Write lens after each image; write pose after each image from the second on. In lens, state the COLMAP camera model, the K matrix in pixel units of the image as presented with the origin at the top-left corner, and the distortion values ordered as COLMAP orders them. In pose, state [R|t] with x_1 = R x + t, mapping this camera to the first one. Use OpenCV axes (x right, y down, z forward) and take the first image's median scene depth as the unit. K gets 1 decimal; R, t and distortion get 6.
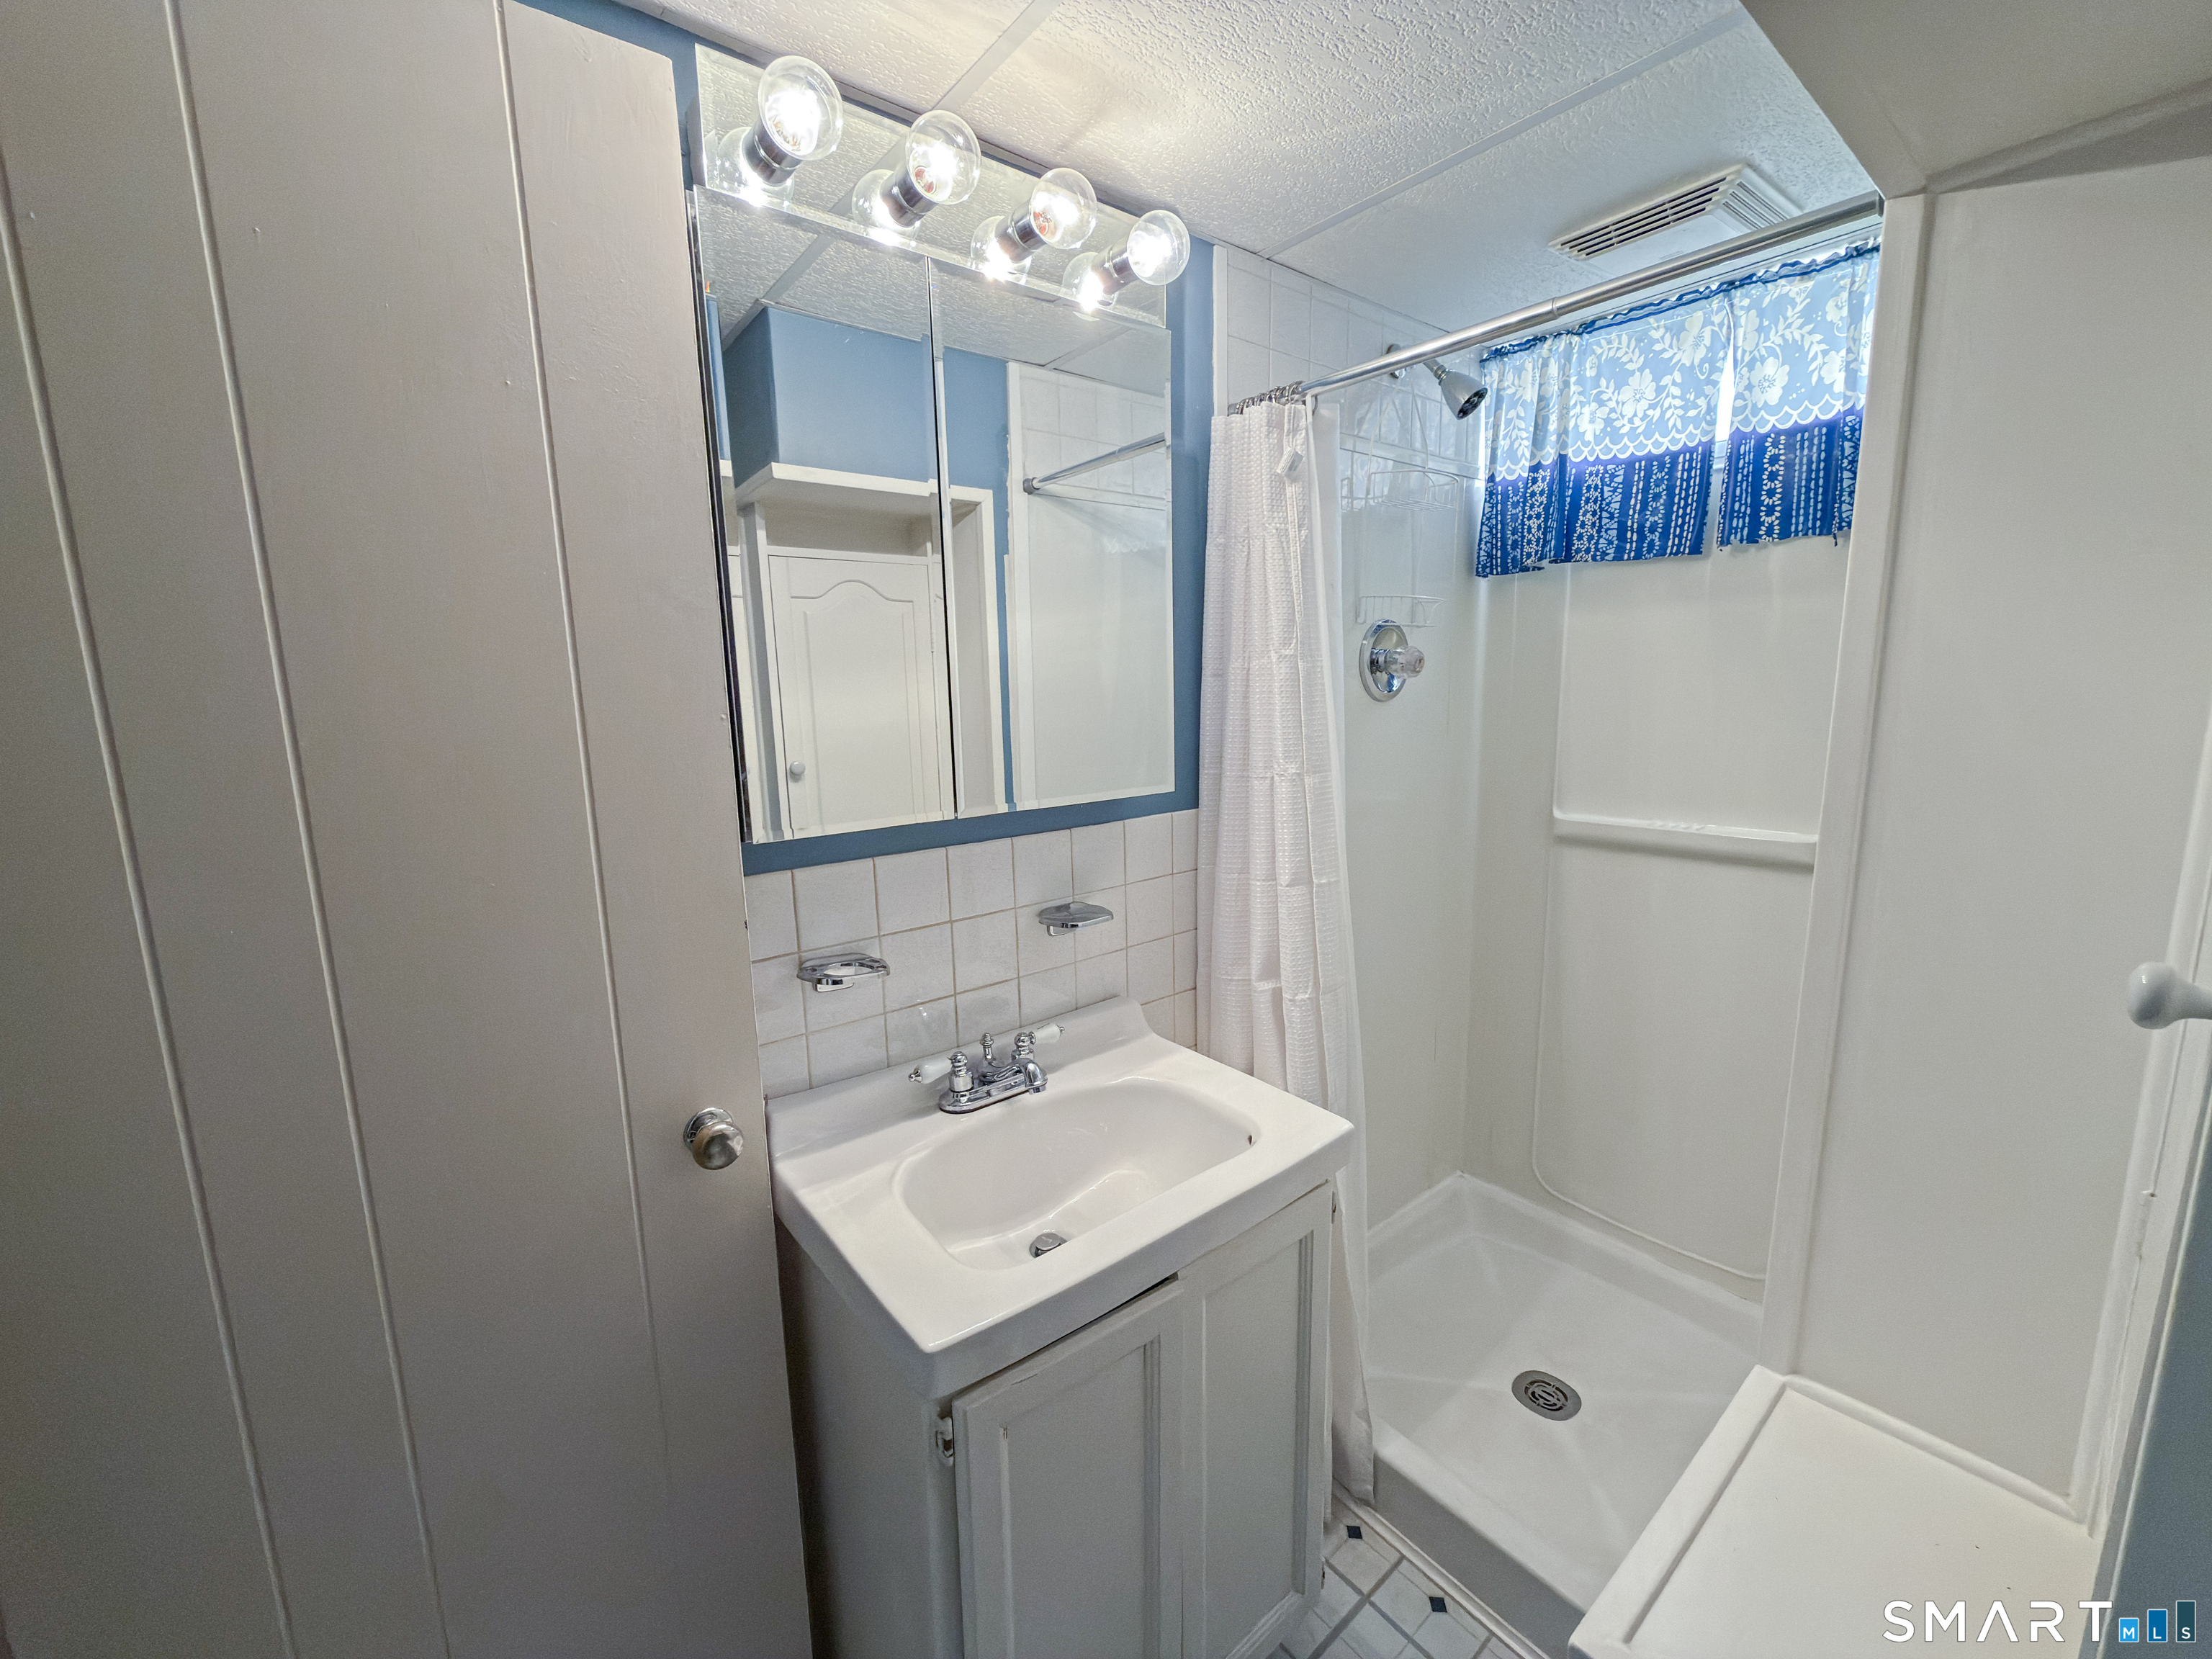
lens RADIAL K [[889.3, 0, 1102.7], [0, 889.3, 829.4], [0, 0, 1]] dist [0.002408, -0.000234]
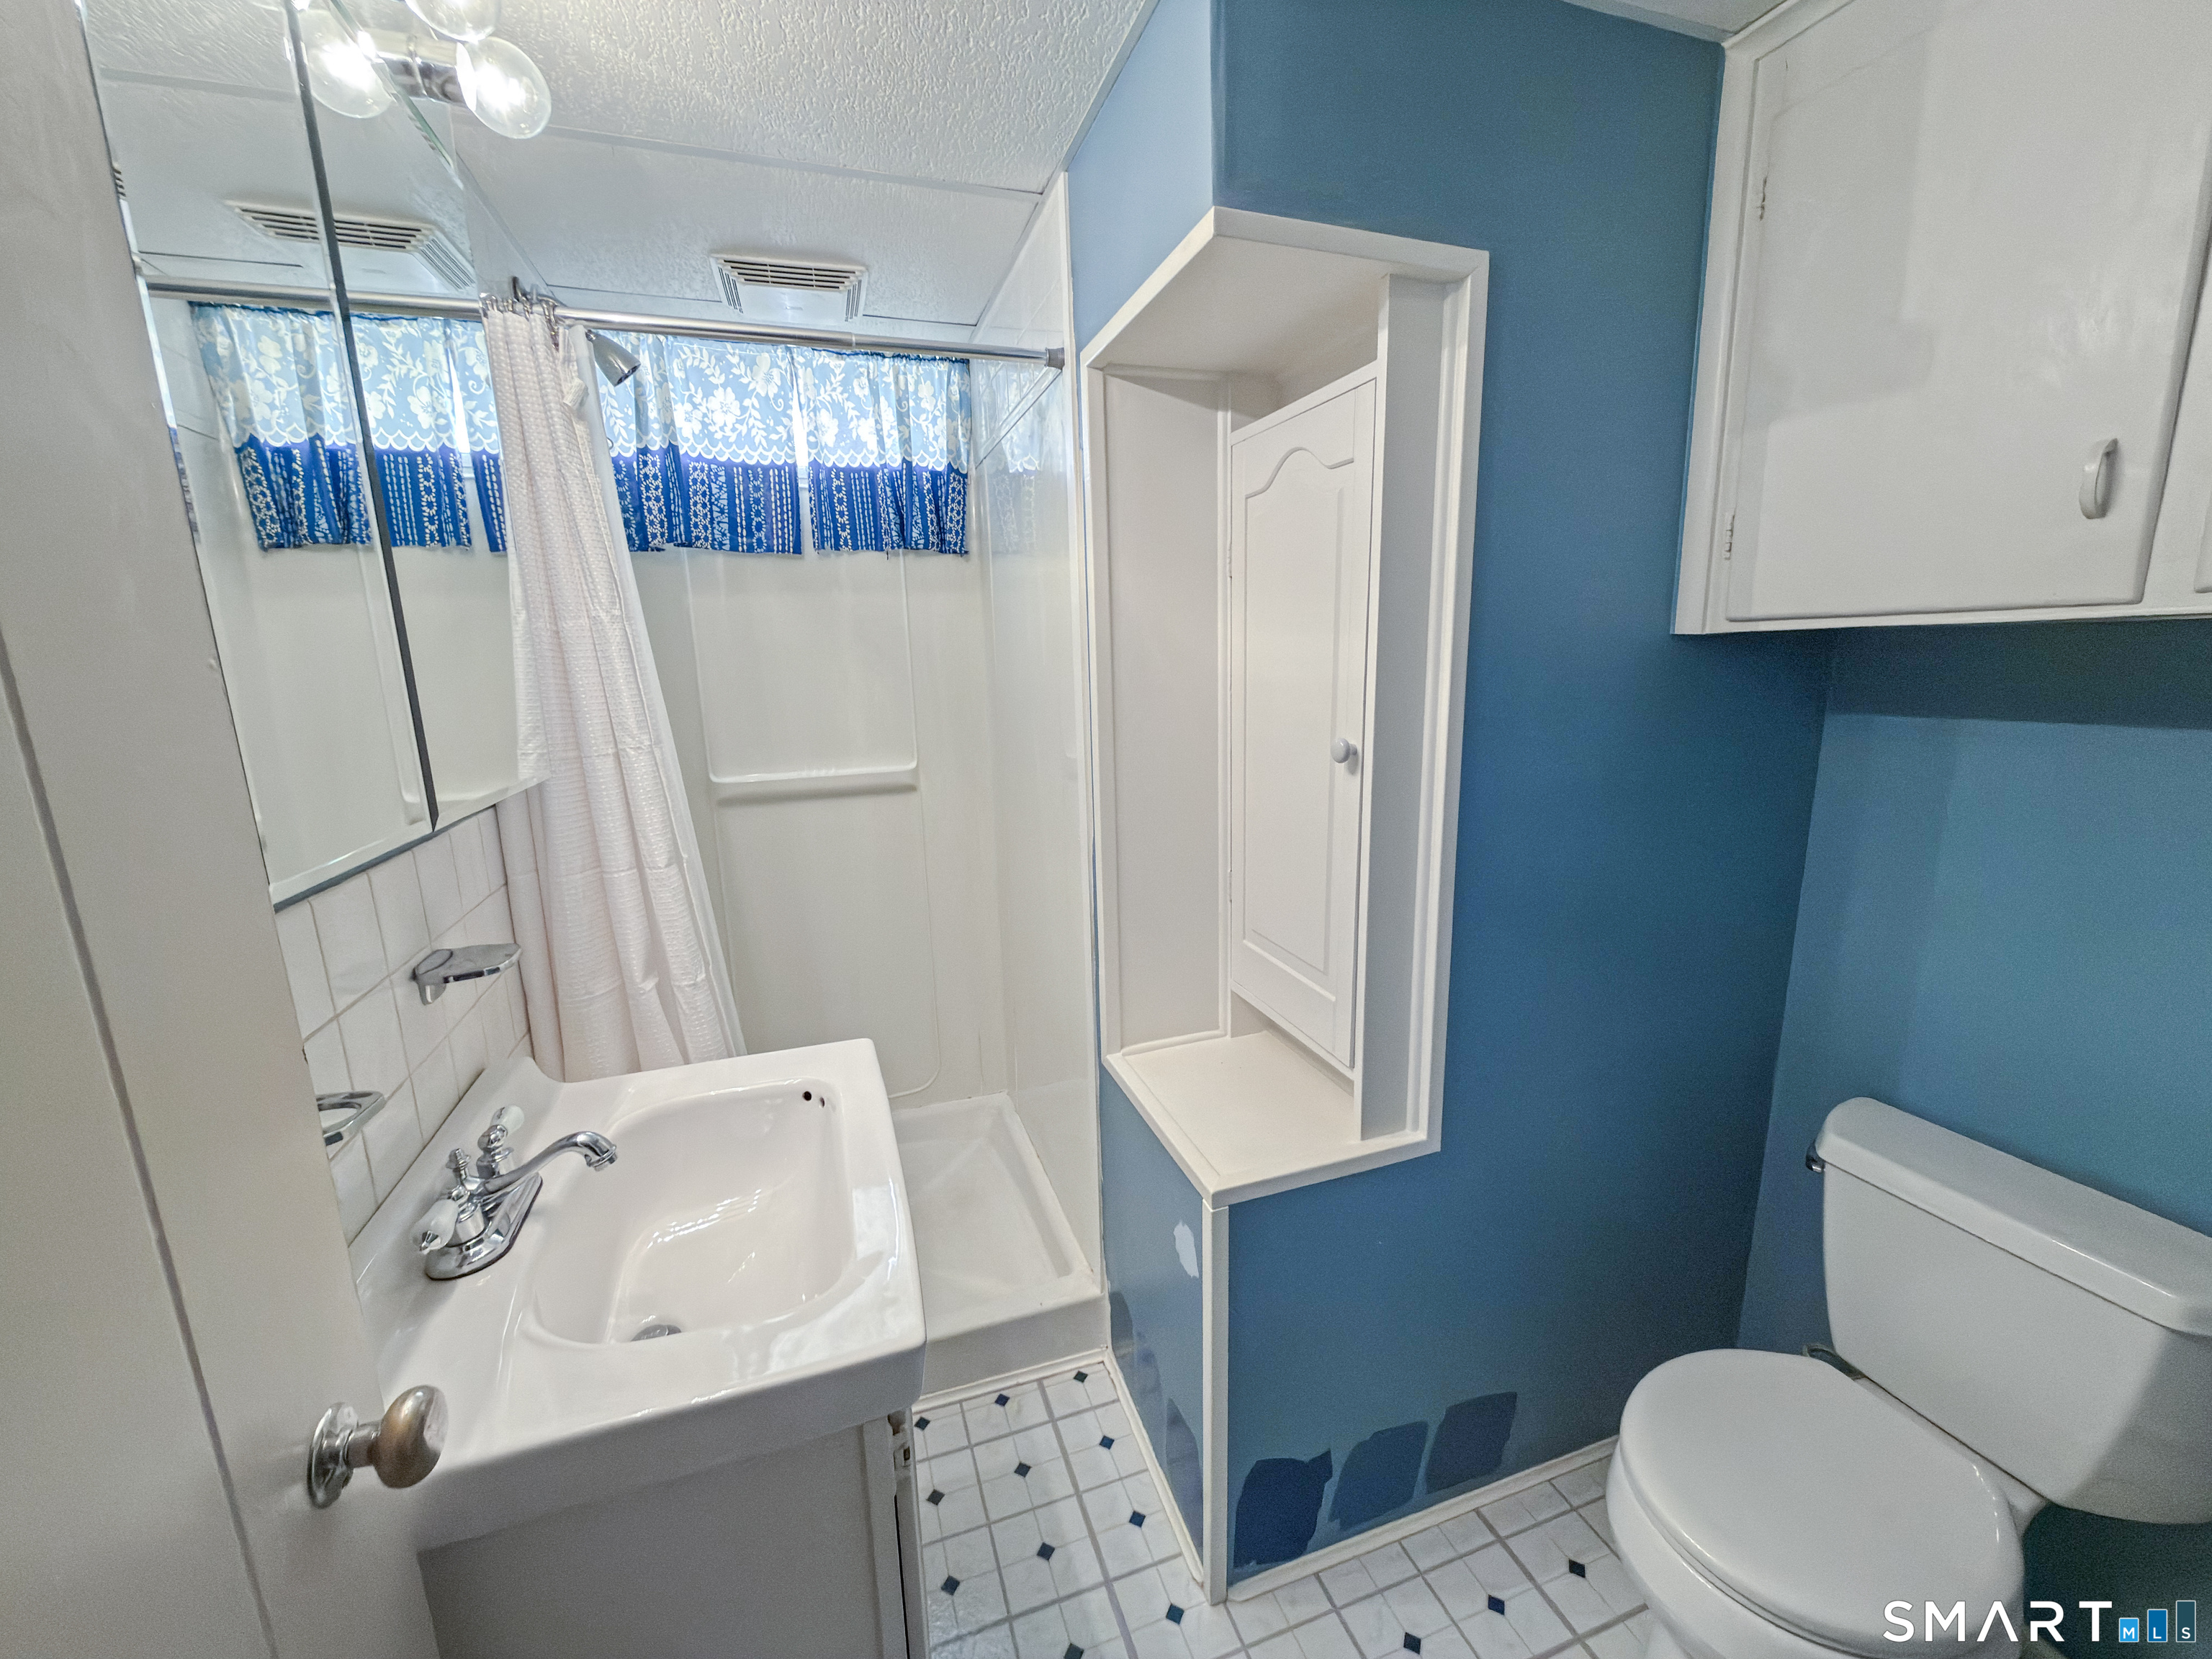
lens RADIAL K [[889.3, 0, 1105.6], [0, 889.3, 830.8], [0, 0, 1]] dist [0.002408, -0.000234]
pose [[0.337777, -0.171951, 0.925386, -0.402118], [0.173154, 0.977743, 0.118477, -0.003014], [-0.925162, 0.120215, 0.360033, 0.197252]]
